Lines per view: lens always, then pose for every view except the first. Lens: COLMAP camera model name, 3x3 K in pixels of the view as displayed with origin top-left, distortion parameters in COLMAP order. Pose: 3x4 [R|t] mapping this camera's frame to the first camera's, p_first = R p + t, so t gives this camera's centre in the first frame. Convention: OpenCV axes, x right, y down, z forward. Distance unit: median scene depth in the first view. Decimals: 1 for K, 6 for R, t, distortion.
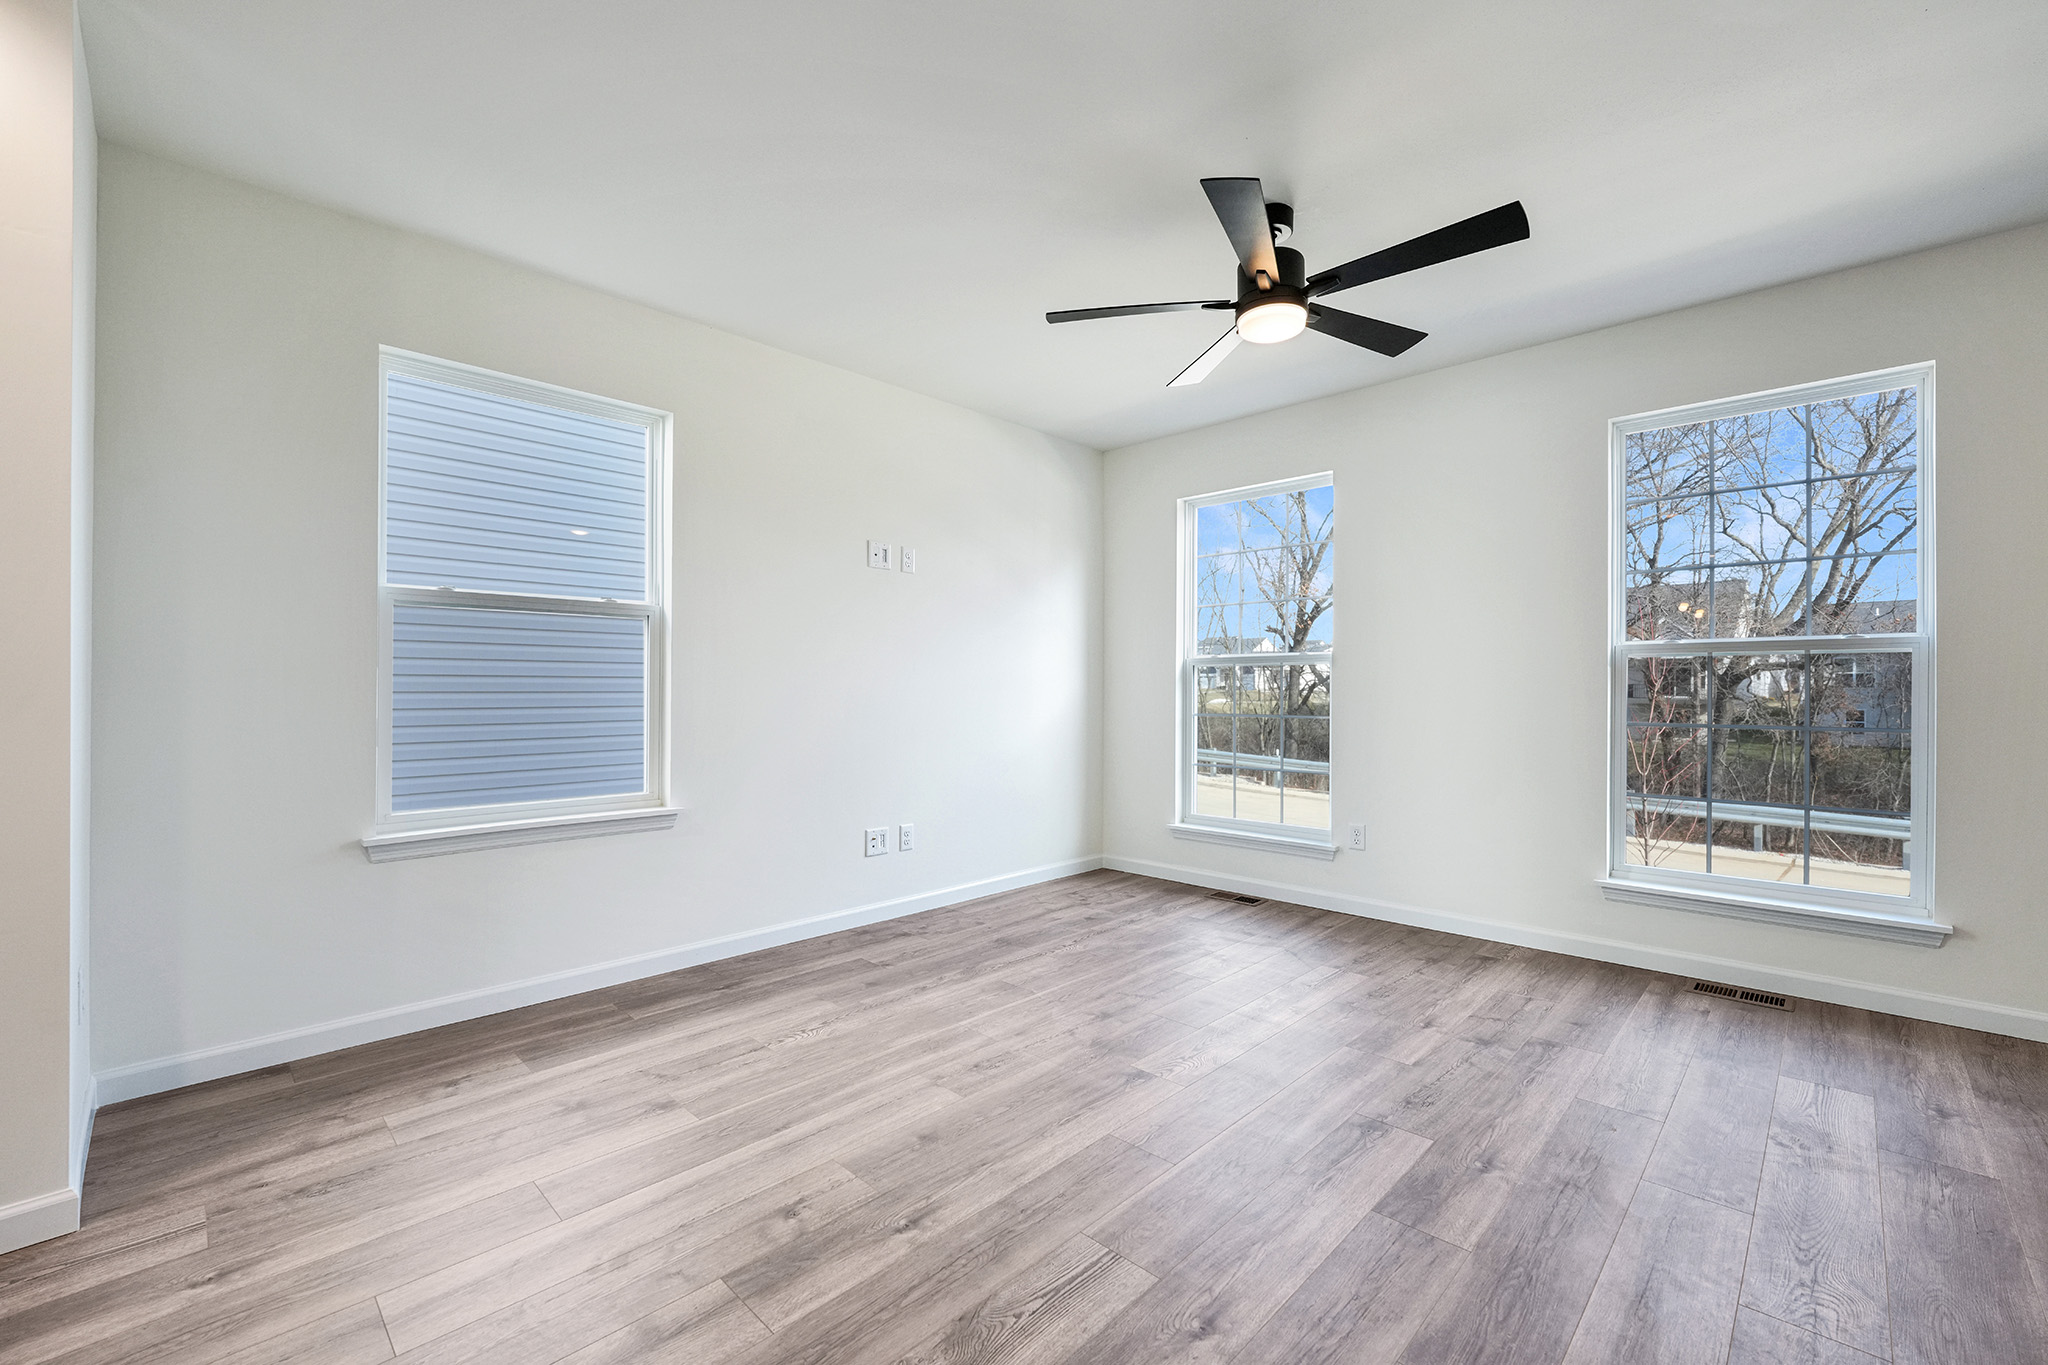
lens RADIAL K [[844.2, 0, 1039.3], [0, 844.2, 700.6], [0, 0, 1]] dist [-0.005797, -0.002433]
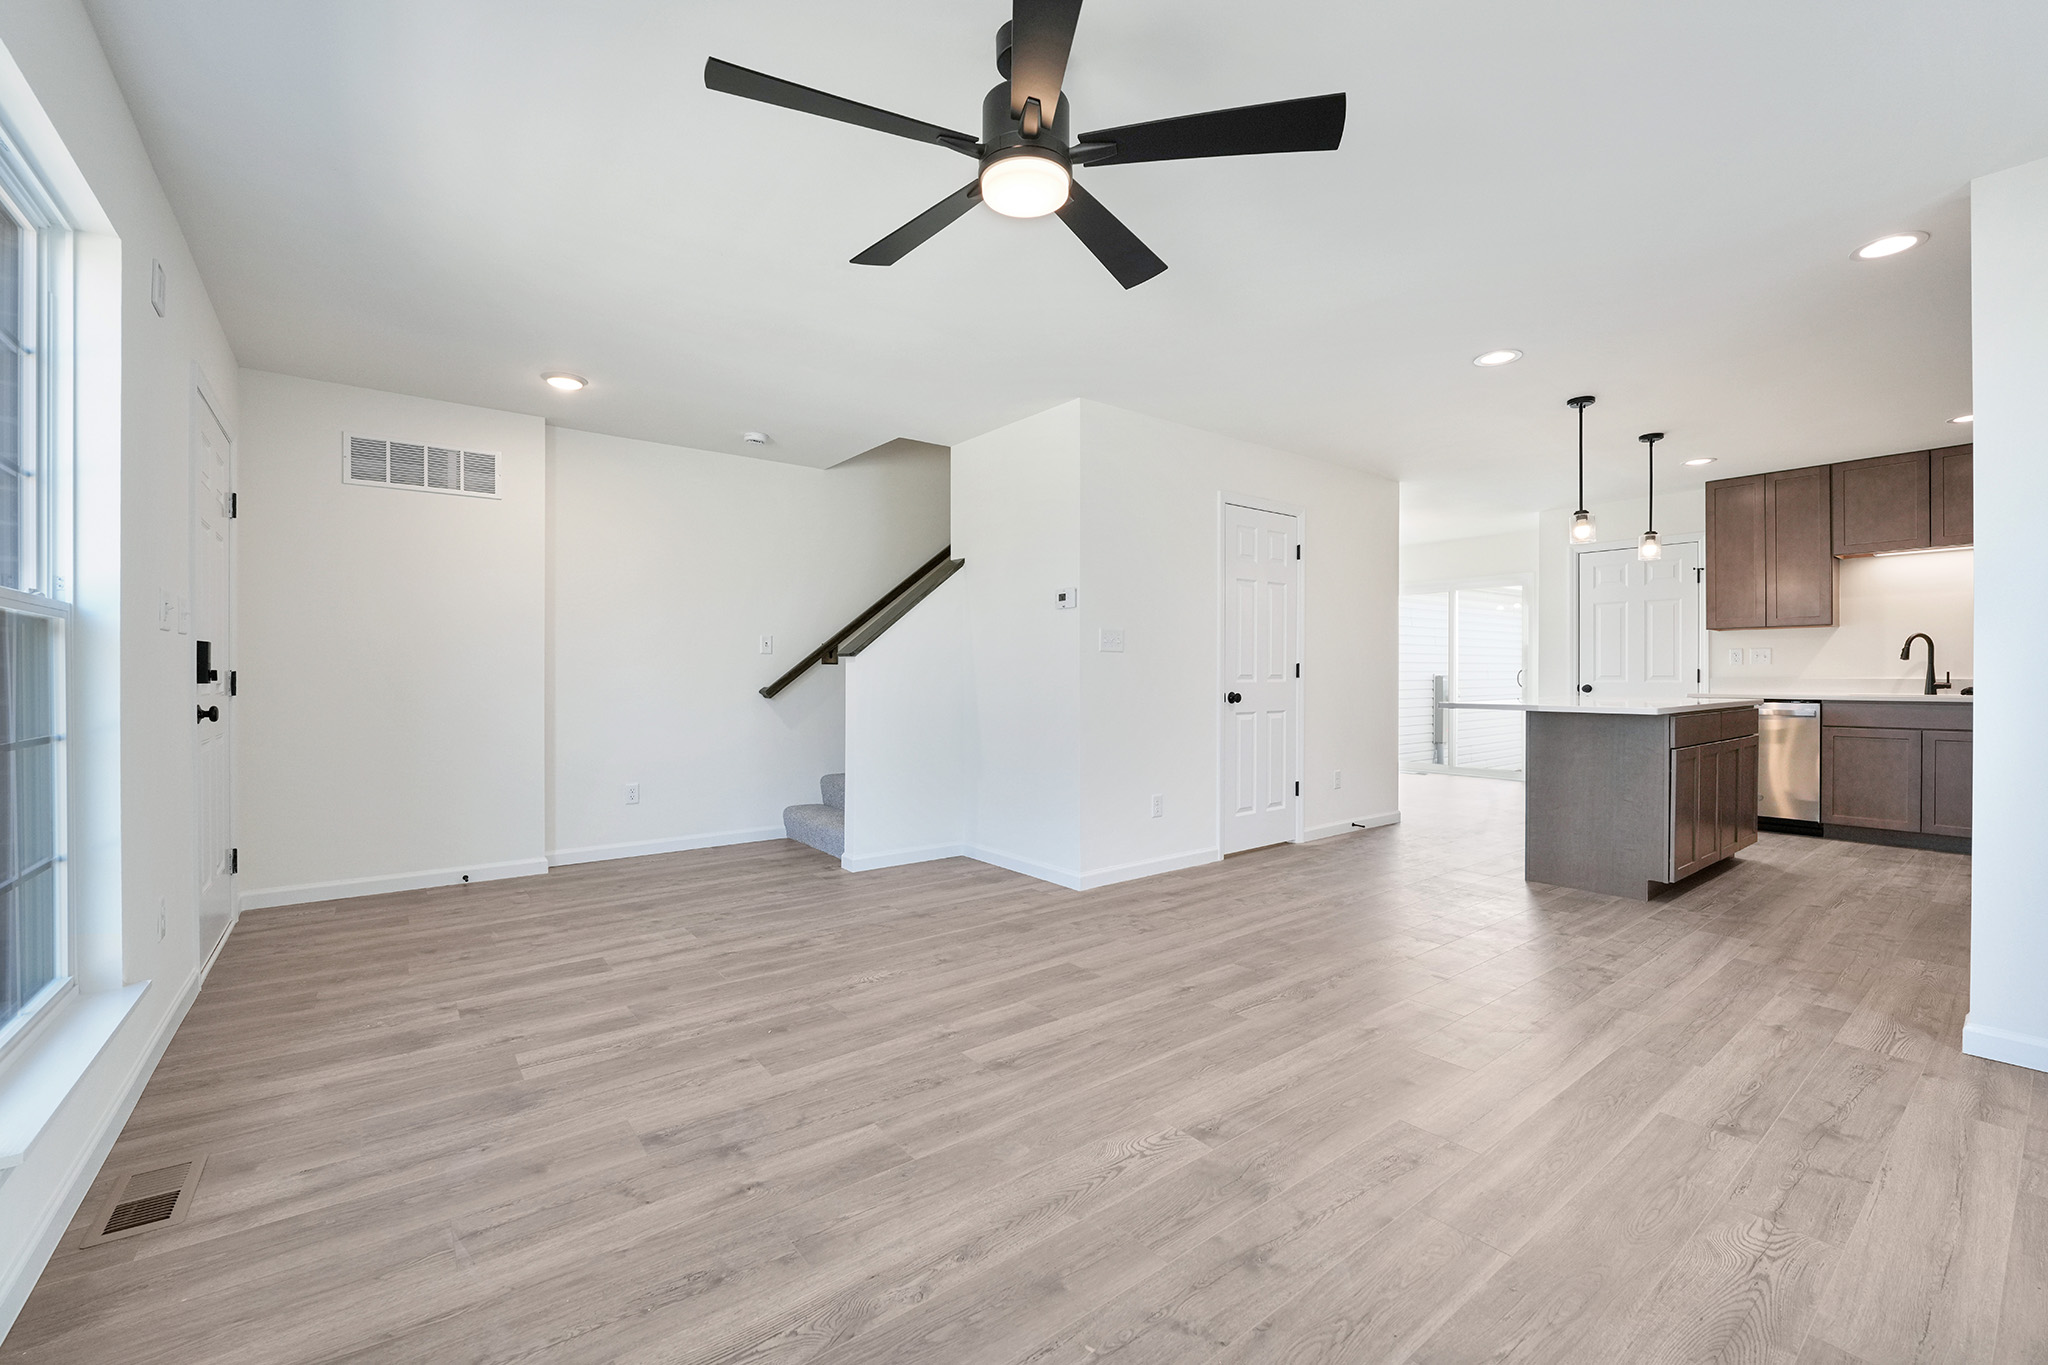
lens RADIAL K [[844.2, 0, 1037.3], [0, 844.2, 674.7], [0, 0, 1]] dist [-0.005797, -0.002433]
pose [[-0.990988, -0.002054, 0.133932, 0.123383], [-0.000197, 0.999904, 0.013875, -0.020901], [-0.133948, 0.013724, -0.990893, 1.332135]]
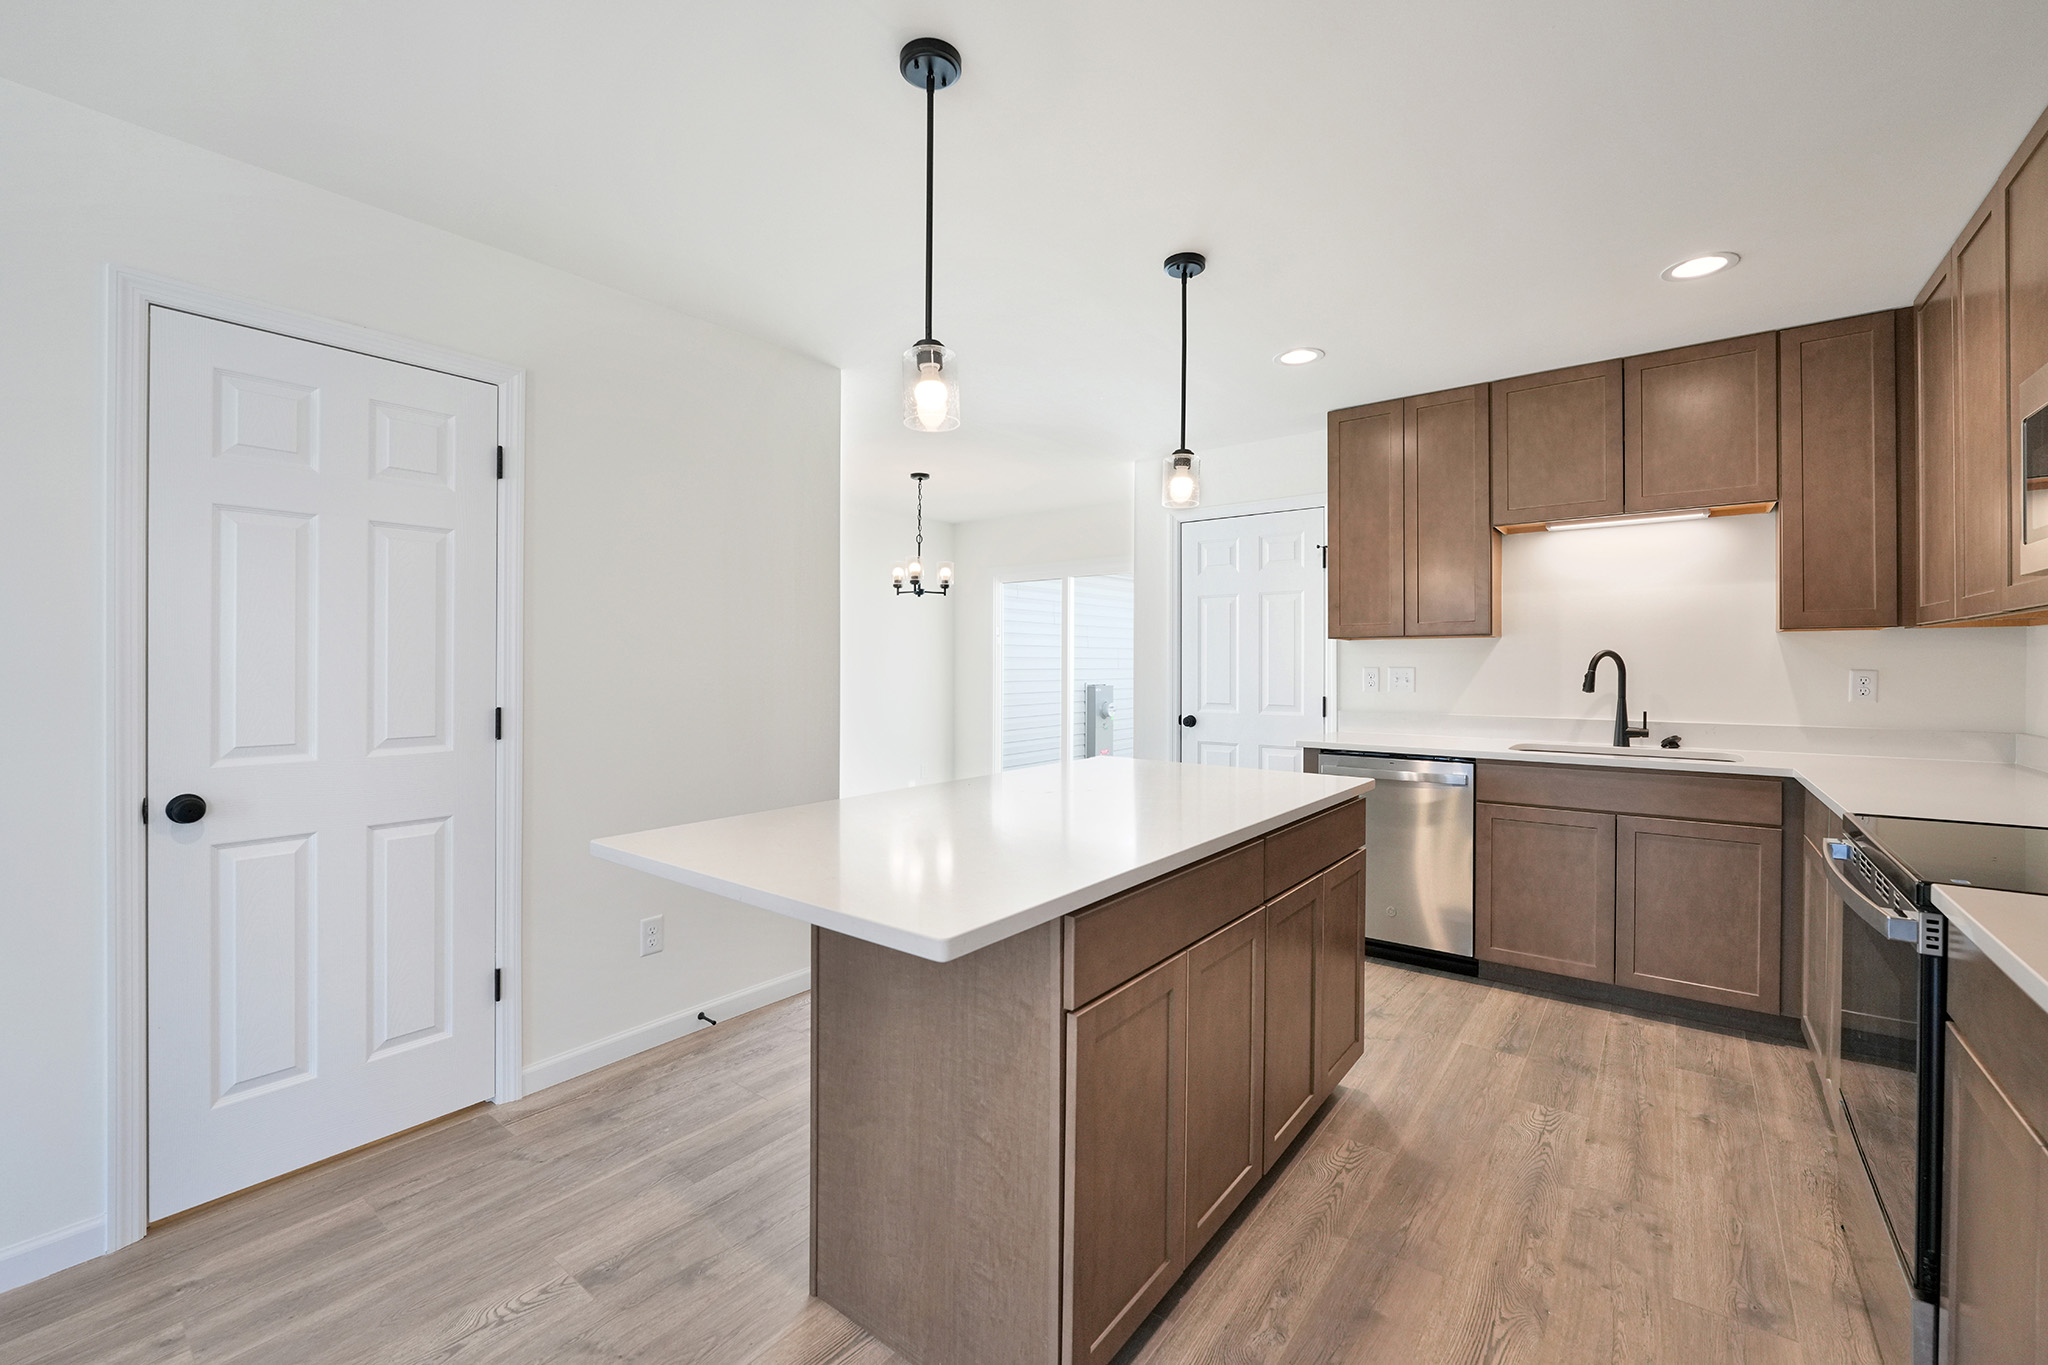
lens RADIAL K [[844.2, 0, 1030.2], [0, 844.2, 659.9], [0, 0, 1]] dist [-0.005797, -0.002433]
pose [[-0.993740, -0.005298, -0.111589, -0.550416], [-0.006175, 0.999953, 0.007509, -0.072246], [0.111544, 0.008151, -0.993726, 0.422028]]
